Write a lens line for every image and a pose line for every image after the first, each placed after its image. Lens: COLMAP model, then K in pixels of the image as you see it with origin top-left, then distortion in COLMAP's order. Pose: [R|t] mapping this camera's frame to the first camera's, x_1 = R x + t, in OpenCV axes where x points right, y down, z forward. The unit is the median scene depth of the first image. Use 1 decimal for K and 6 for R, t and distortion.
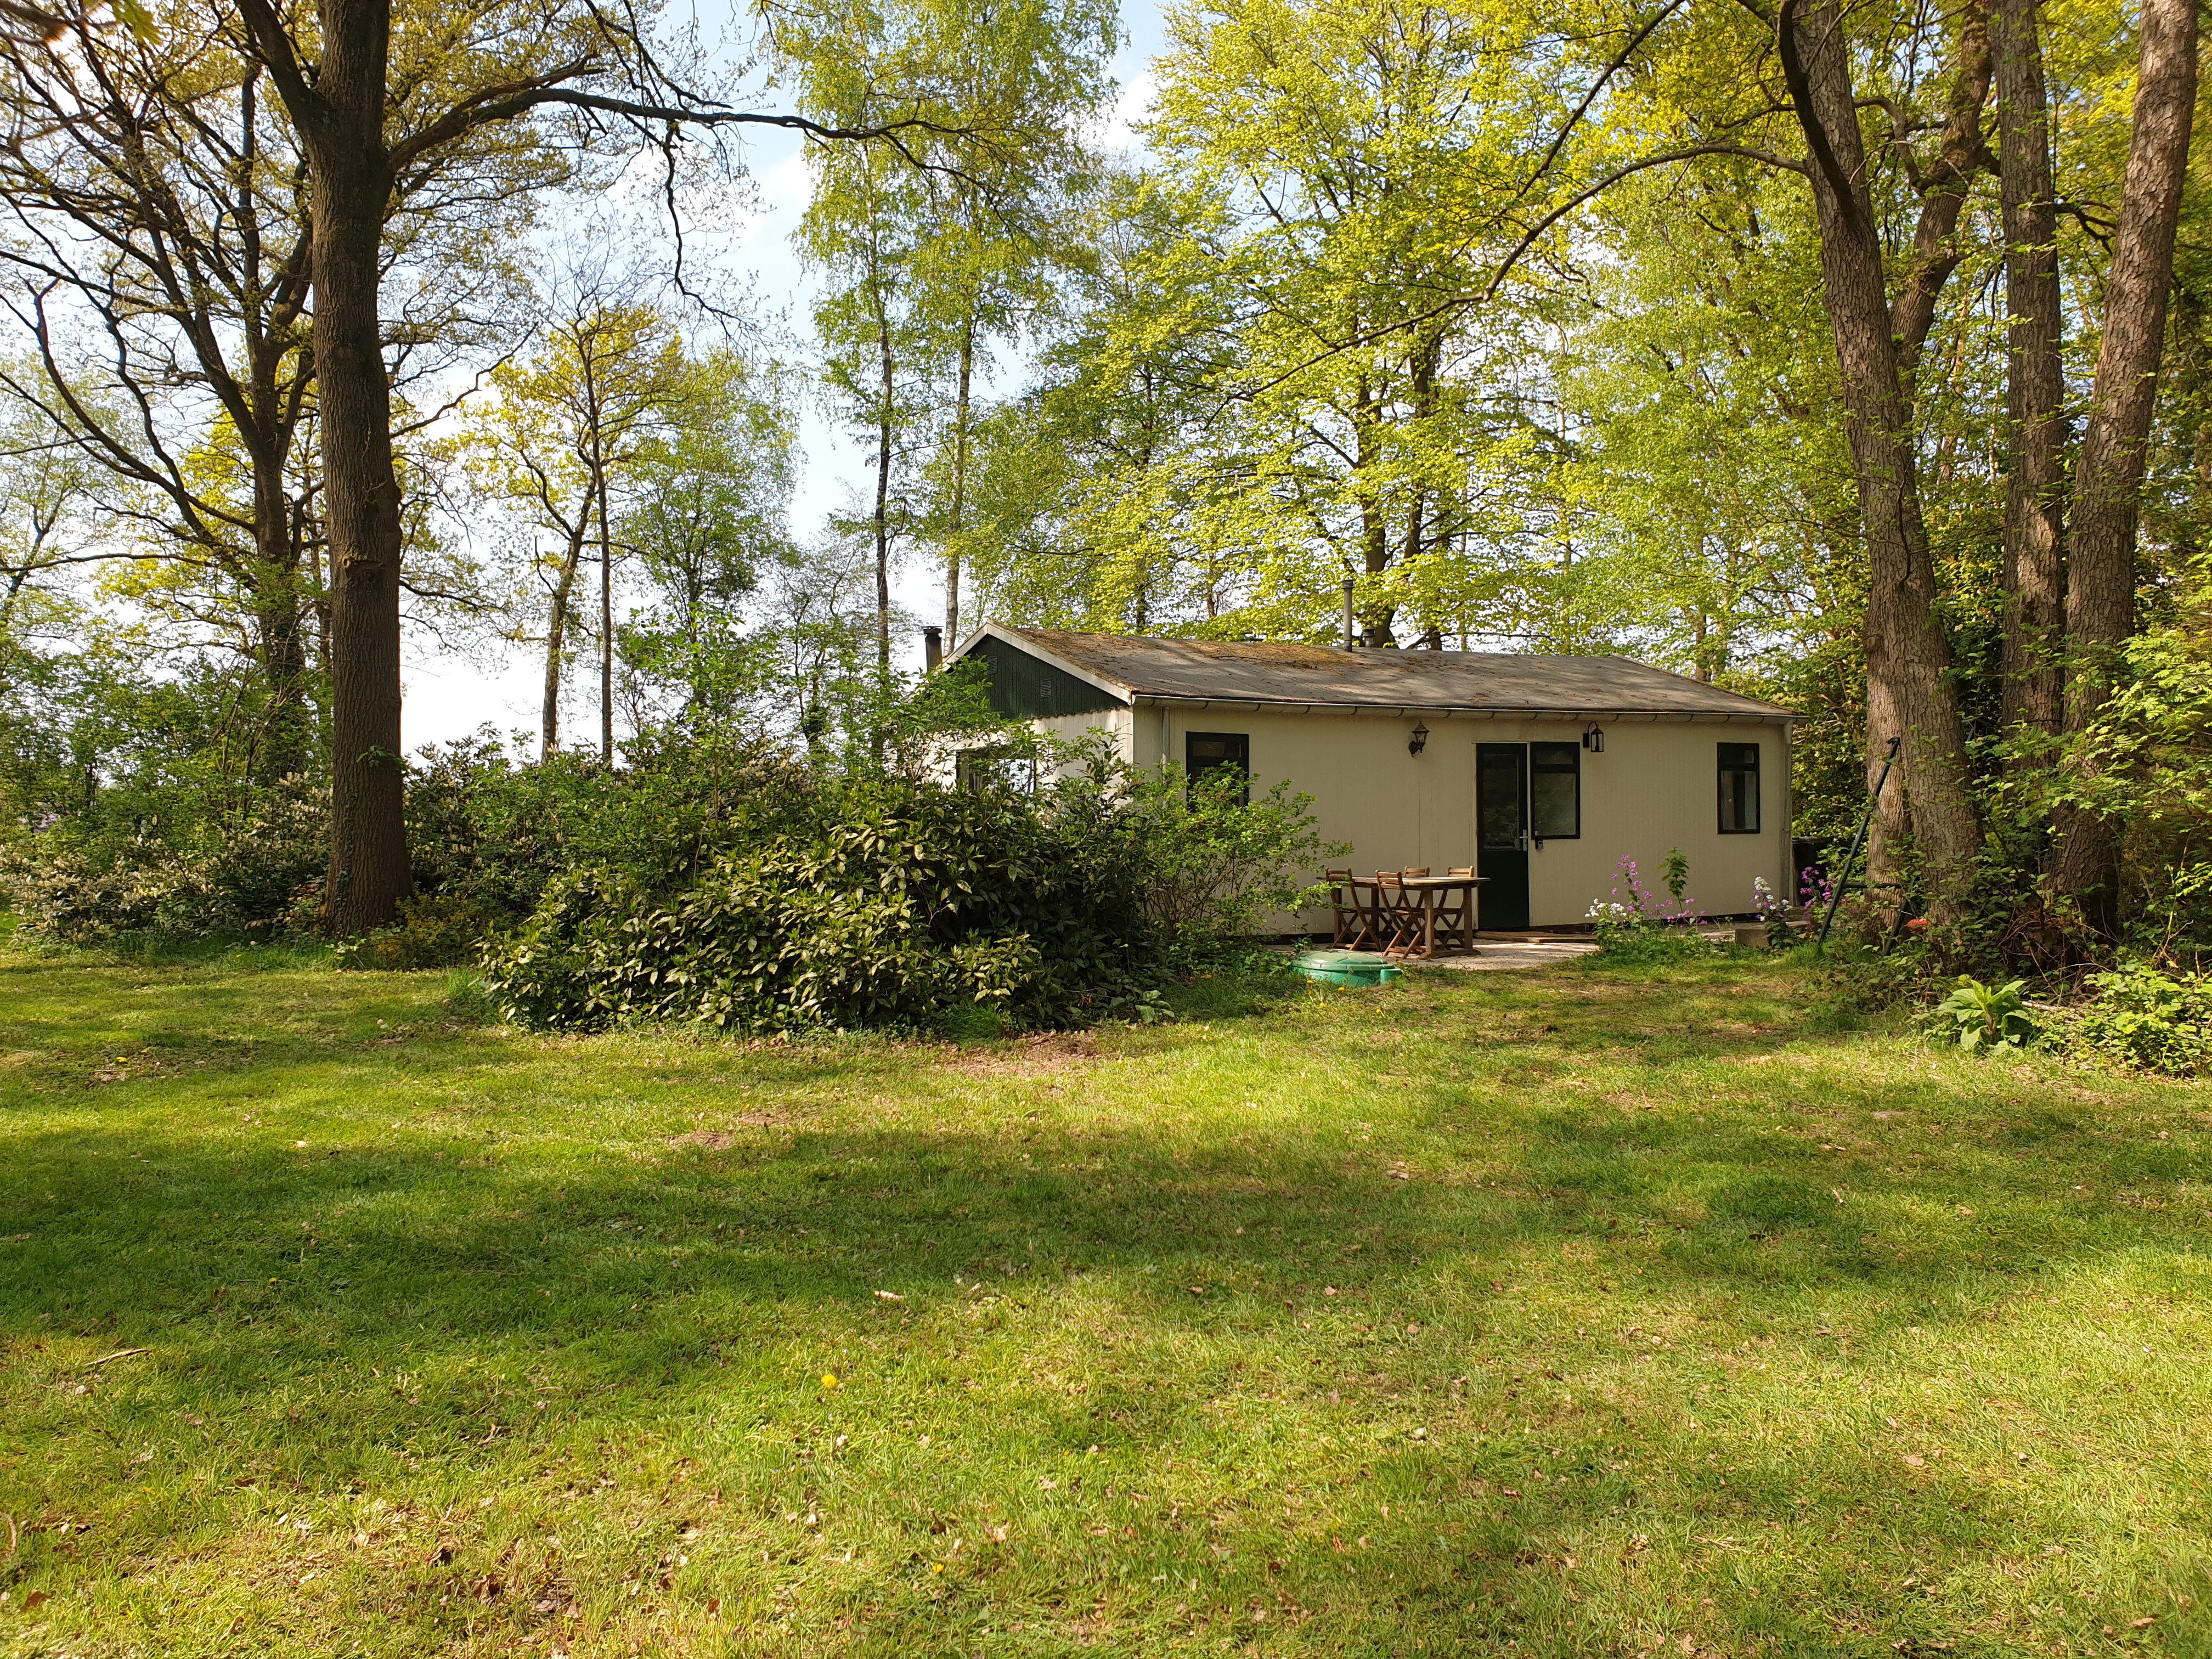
lens RADIAL K [[1660.0, 0, 1106.0], [0, 1660.0, 829.5], [0, 0, 1]] dist [-0.053003, 0.002437]
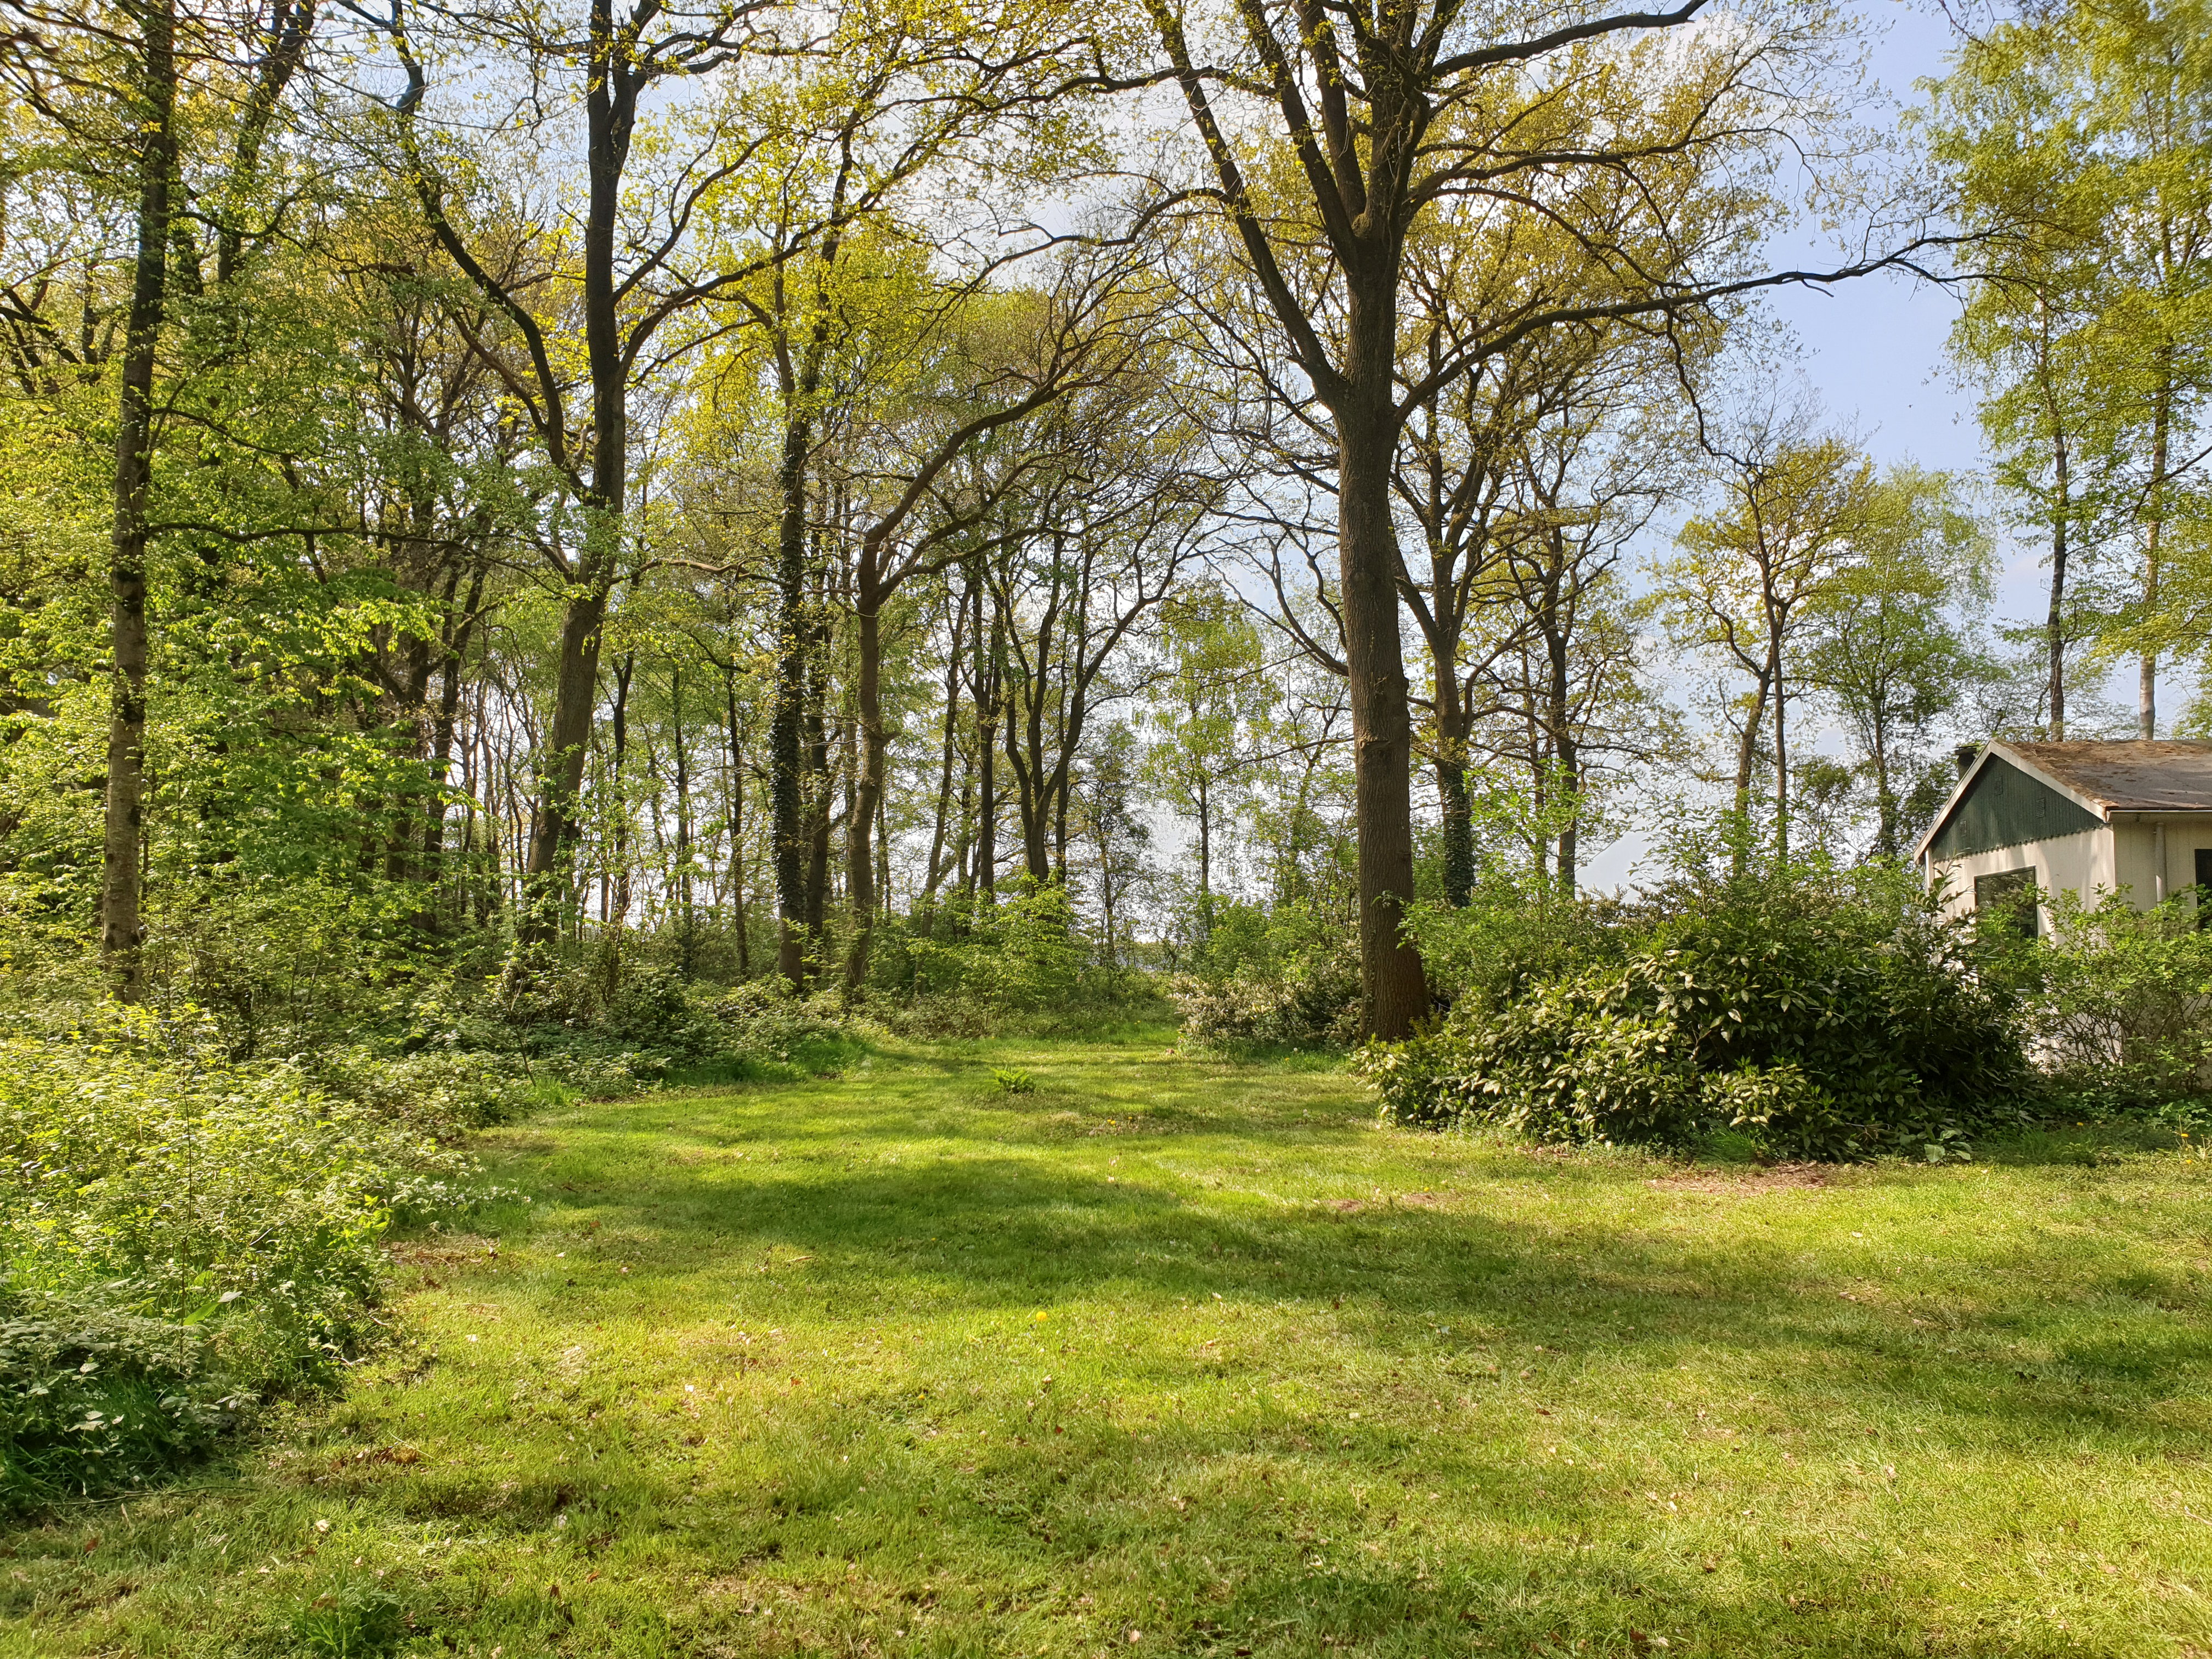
lens RADIAL K [[1730.4, 0, 1106.0], [0, 1730.4, 829.5], [0, 0, 1]] dist [0.003619, -0.229220]
pose [[0.670665, -0.052641, -0.739890, 0.366231], [-0.007183, 0.996971, -0.077443, 0.003987], [0.741726, 0.057253, 0.668255, -0.013628]]
